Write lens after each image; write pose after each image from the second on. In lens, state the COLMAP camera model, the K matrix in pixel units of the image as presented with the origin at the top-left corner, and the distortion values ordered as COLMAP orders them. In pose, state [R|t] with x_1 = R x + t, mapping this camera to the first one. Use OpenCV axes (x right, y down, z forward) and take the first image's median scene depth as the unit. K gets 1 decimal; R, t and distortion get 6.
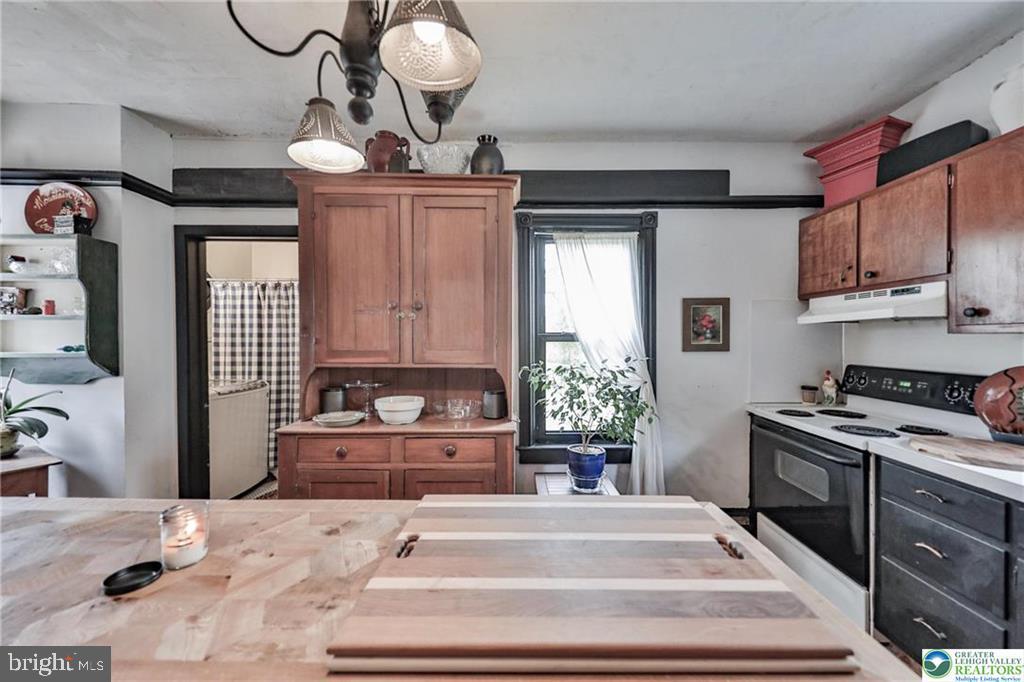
lens RADIAL K [[343.6, 0, 515.2], [0, 343.6, 342.1], [0, 0, 1]] dist [0.004649, -0.000295]
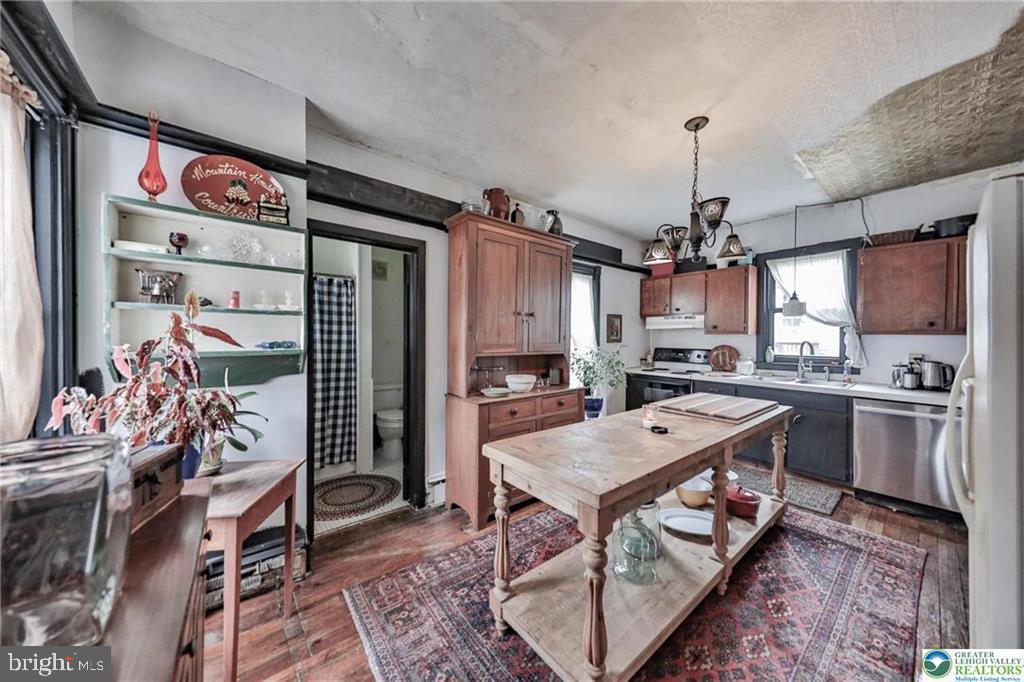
lens RADIAL K [[318.4, 0, 507.8], [0, 318.4, 341.4], [0, 0, 1]] dist [0.000318, 0.000022]
pose [[0.798047, -0.009258, 0.602524, -0.692814], [0.005195, 0.999951, 0.008485, 0.001840], [-0.602573, -0.003642, 0.798056, -0.037666]]
